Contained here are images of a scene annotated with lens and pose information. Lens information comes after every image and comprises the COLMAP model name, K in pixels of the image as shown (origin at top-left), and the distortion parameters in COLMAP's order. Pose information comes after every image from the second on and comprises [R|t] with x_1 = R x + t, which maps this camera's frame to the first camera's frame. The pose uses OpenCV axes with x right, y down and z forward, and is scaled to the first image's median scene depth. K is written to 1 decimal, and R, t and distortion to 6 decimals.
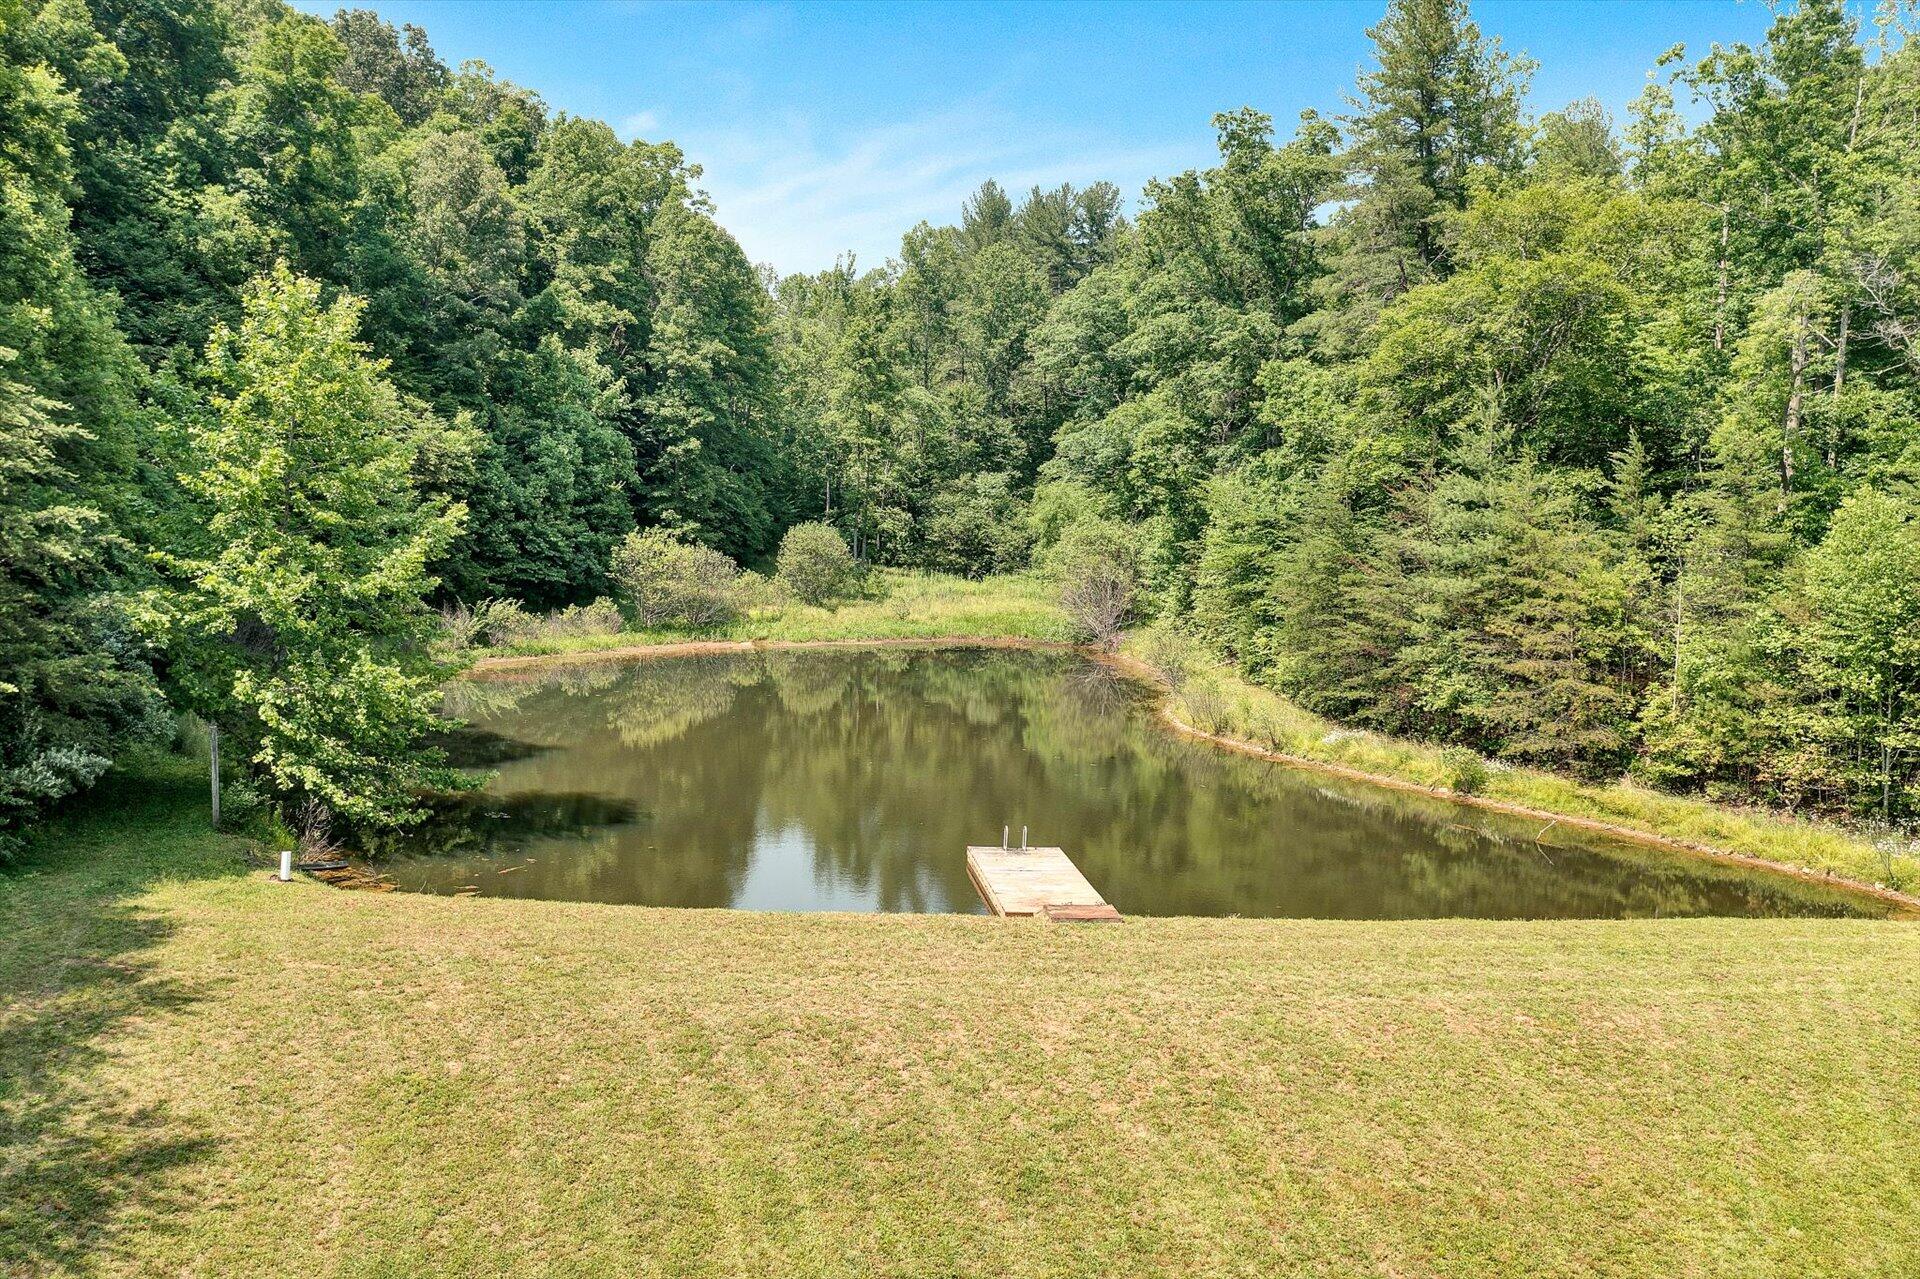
lens RADIAL K [[1504.3, 0, 962.4], [0, 1504.3, 639.6], [0, 0, 1]] dist [-0.016648, 0.007750]
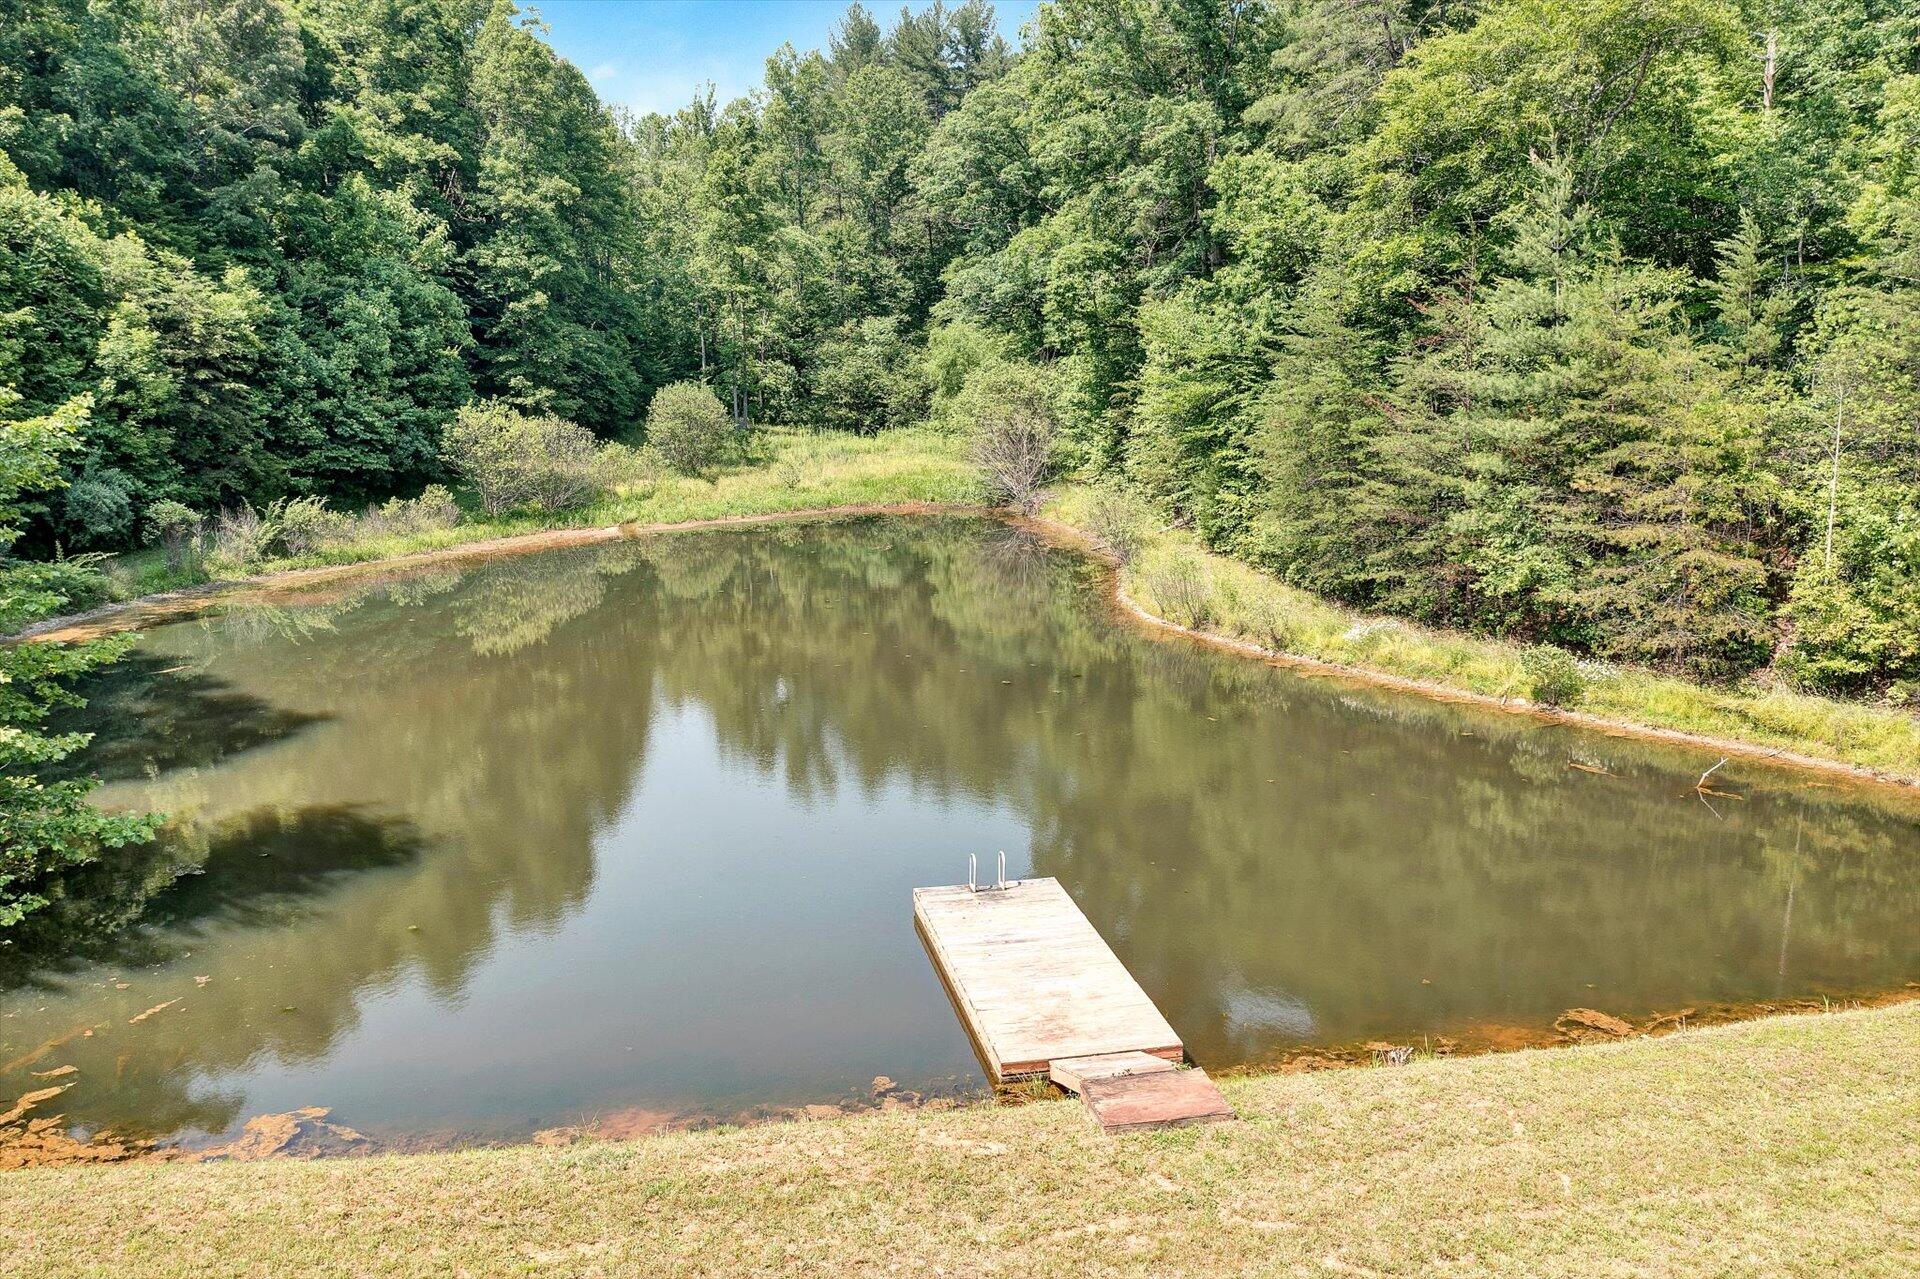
lens RADIAL K [[1504.3, 0, 953.2], [0, 1504.3, 640.2], [0, 0, 1]] dist [-0.016648, 0.007750]
pose [[0.996395, -0.060577, 0.059395, -0.004037], [0.054326, 0.993327, 0.101732, -0.011316], [-0.065161, -0.098139, 0.993037, 0.130324]]
